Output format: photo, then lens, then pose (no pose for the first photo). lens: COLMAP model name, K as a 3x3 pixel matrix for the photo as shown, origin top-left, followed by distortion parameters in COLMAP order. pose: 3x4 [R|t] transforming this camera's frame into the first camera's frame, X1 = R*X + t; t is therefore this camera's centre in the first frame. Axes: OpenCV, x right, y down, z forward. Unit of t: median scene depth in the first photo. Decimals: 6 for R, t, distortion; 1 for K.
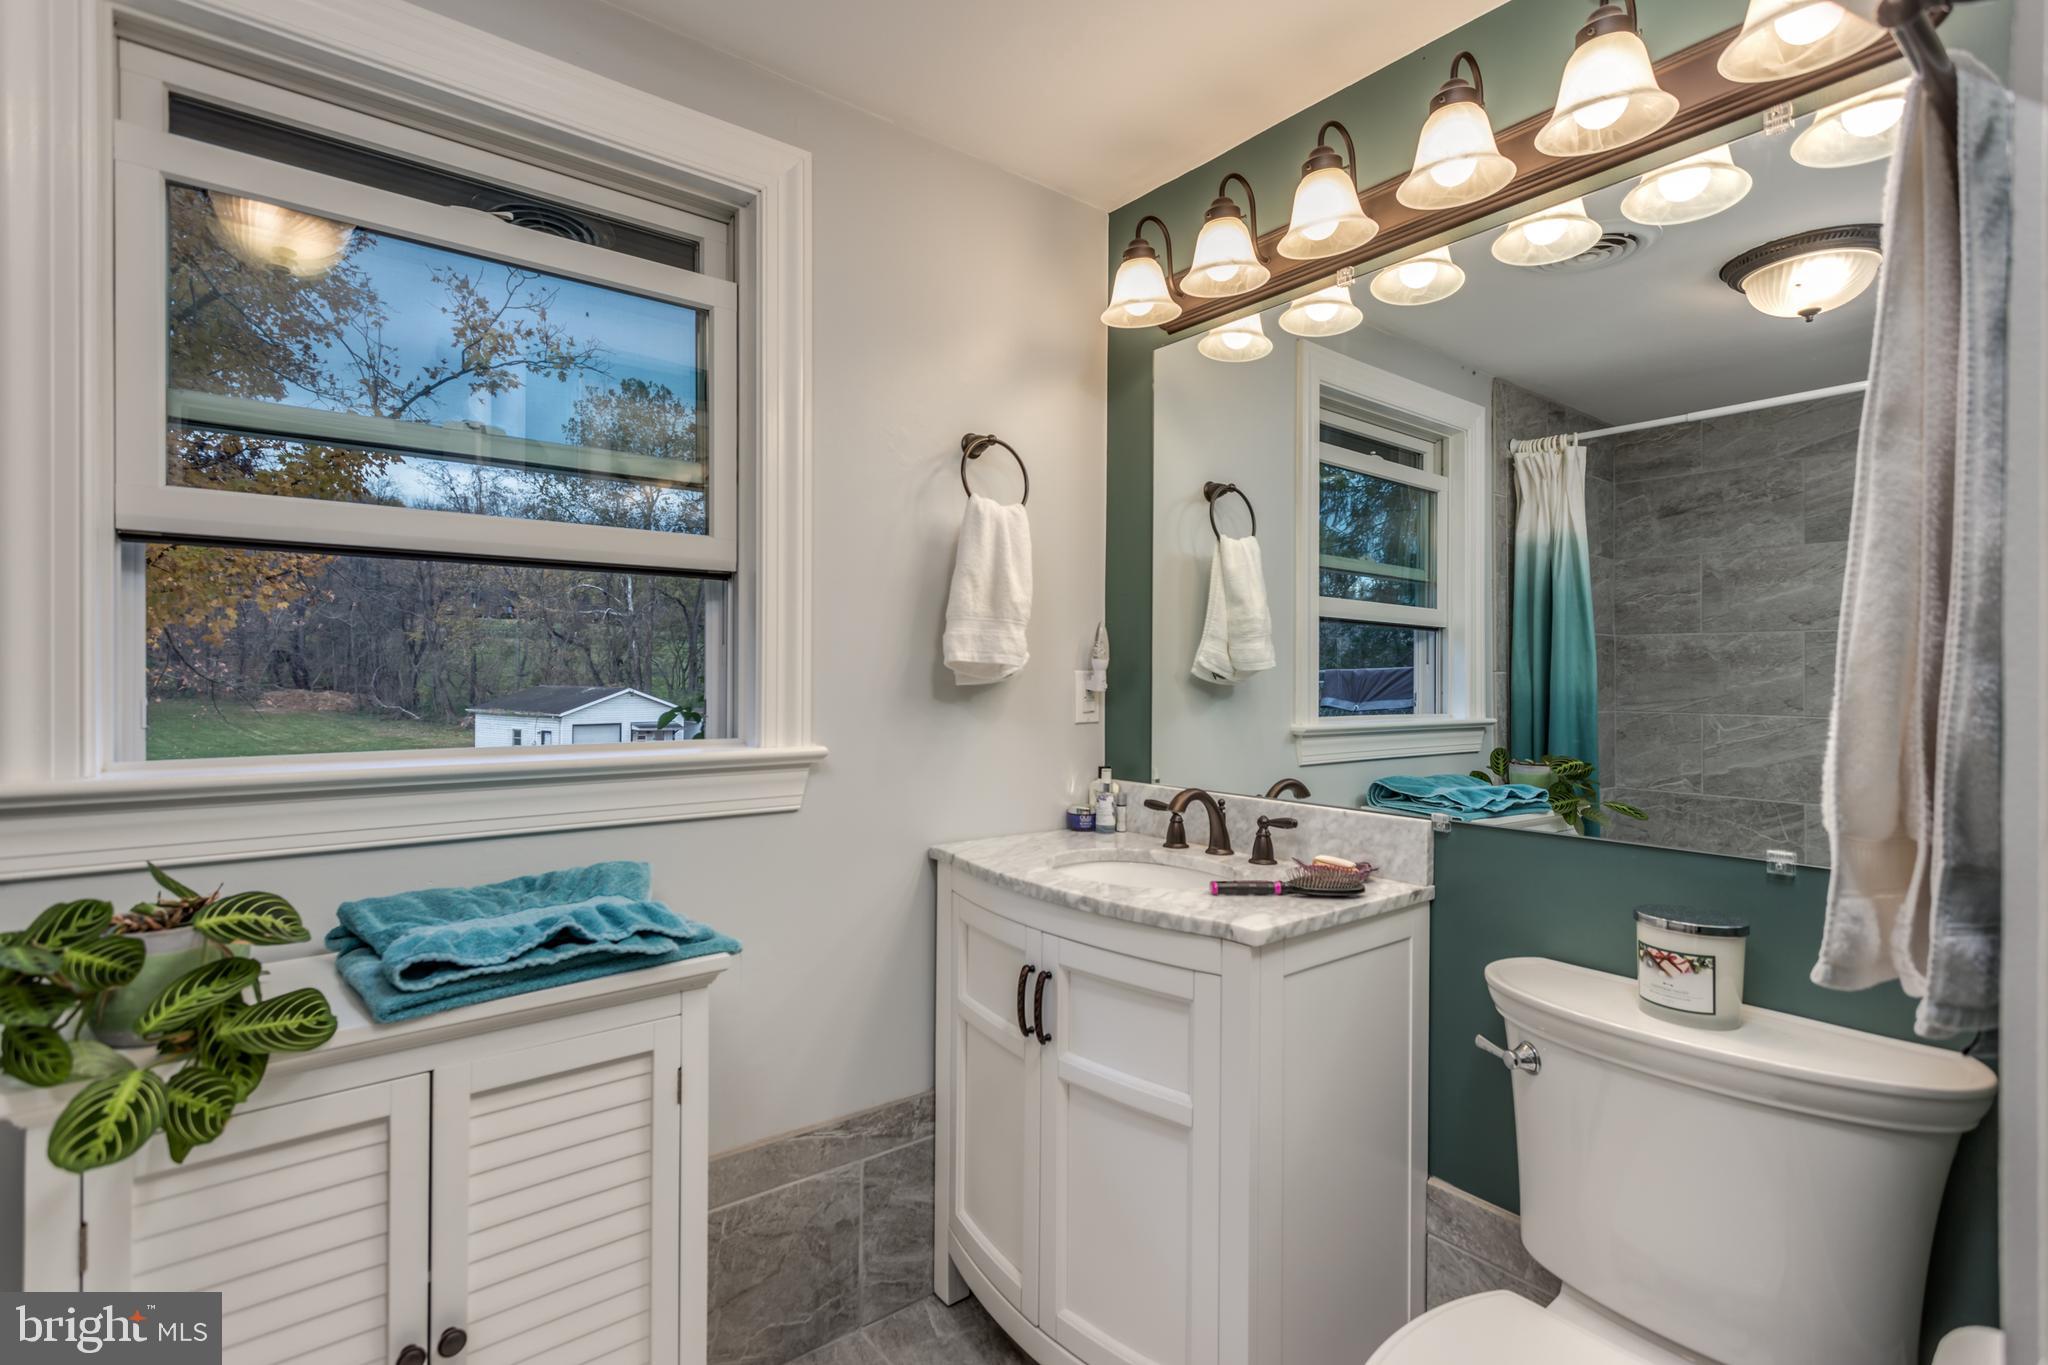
lens RADIAL K [[962.7, 0, 1023.9], [0, 962.7, 678.8], [0, 0, 1]] dist [0.003143, 0.002621]
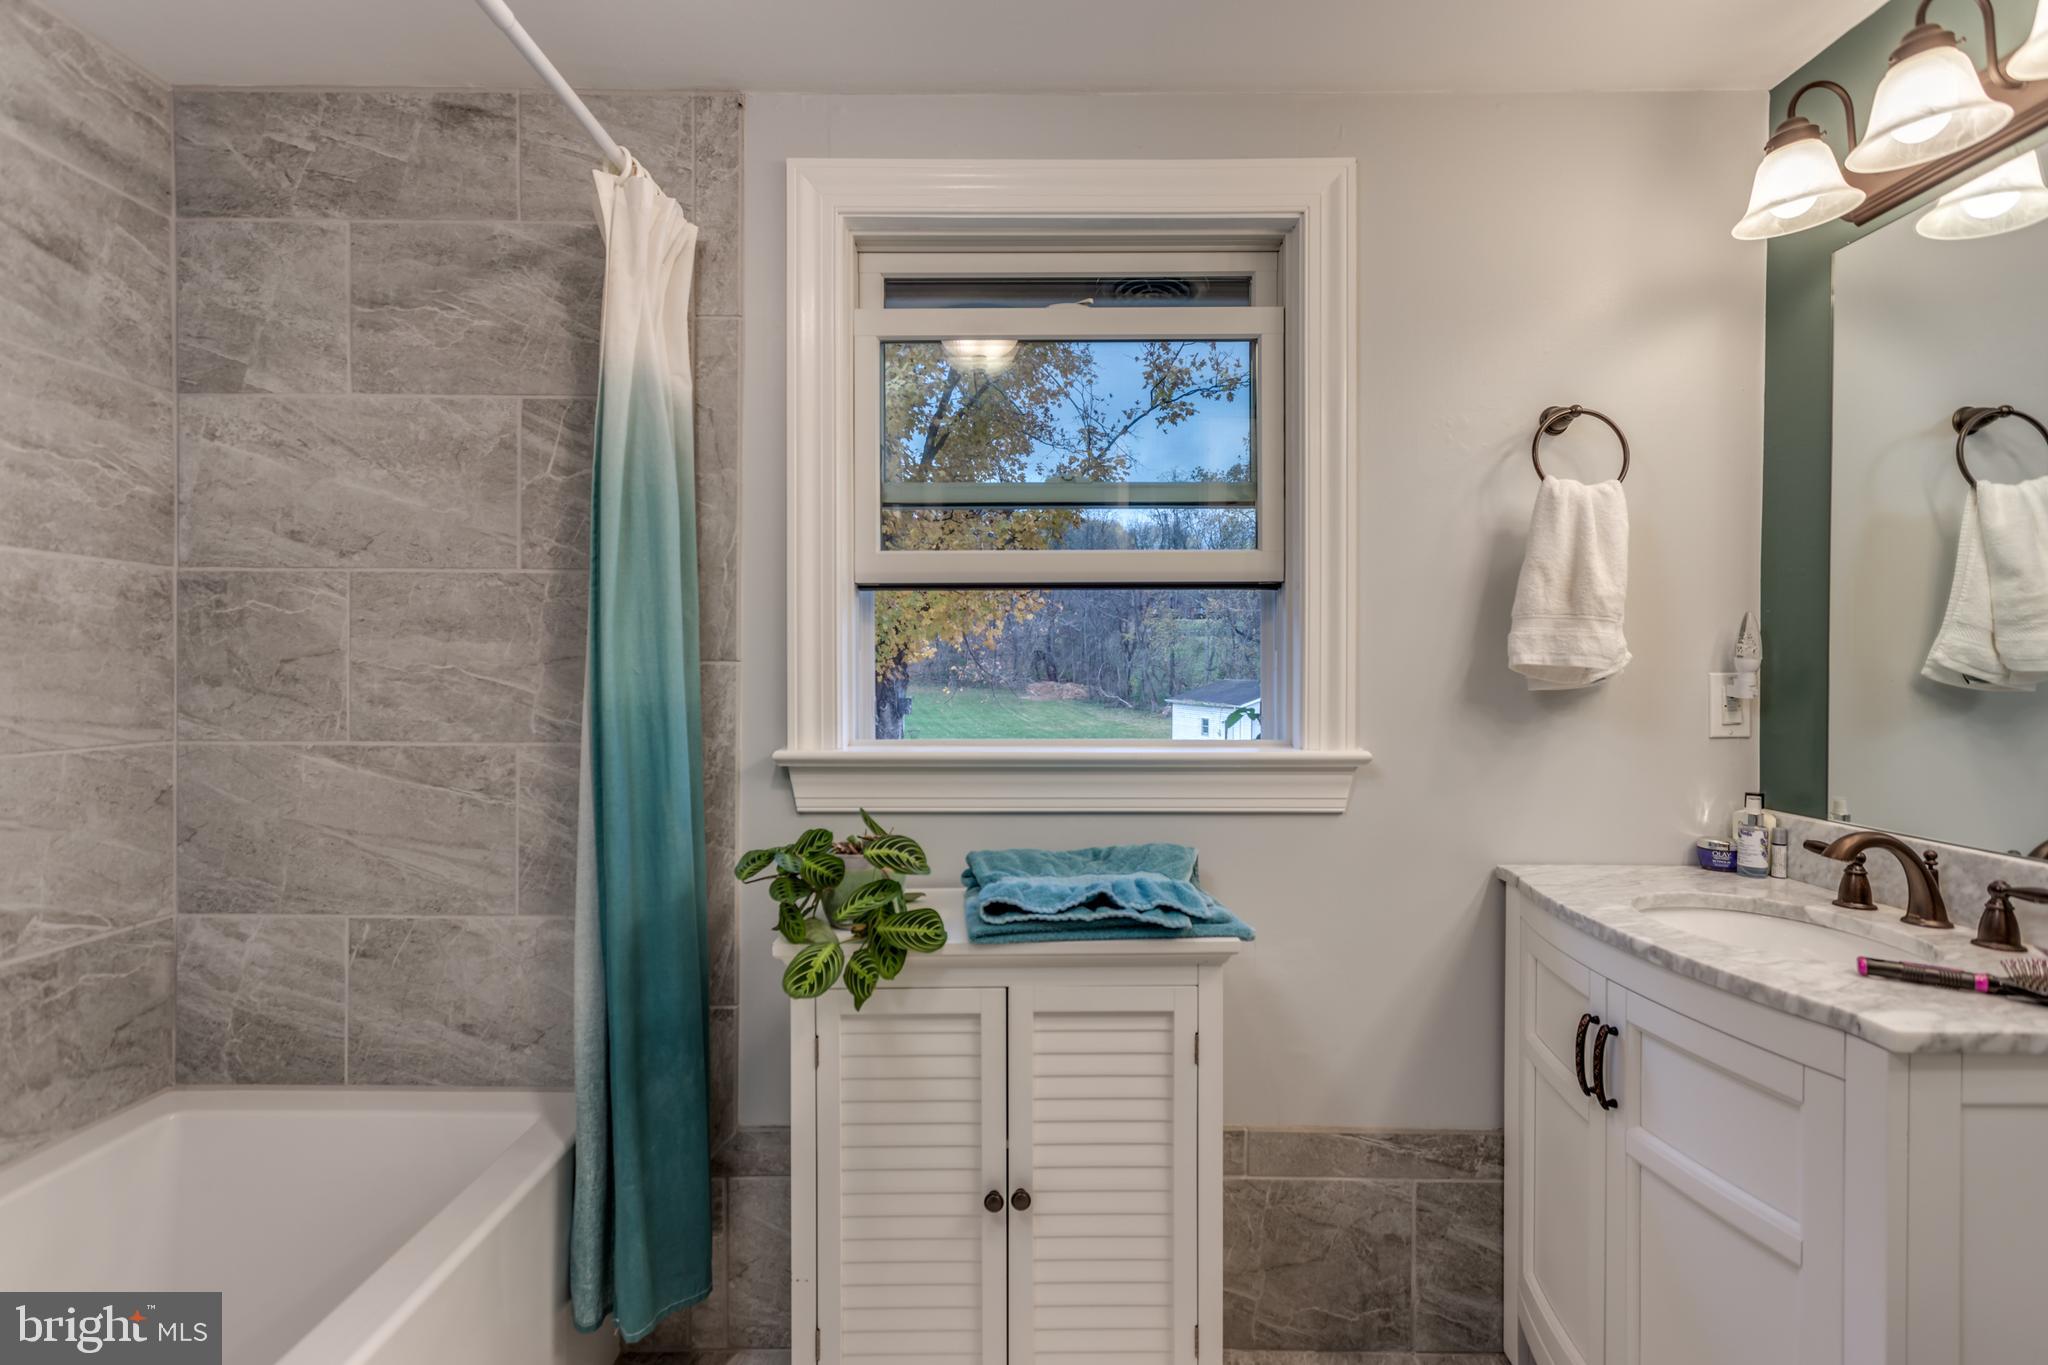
lens RADIAL K [[962.7, 0, 1021.4], [0, 962.7, 678.8], [0, 0, 1]] dist [0.003143, 0.002621]
pose [[0.780674, 0.002179, -0.624935, 0.131401], [0.001838, 0.999982, 0.005784, -0.011160], [0.624936, -0.005664, 0.780655, -0.001072]]
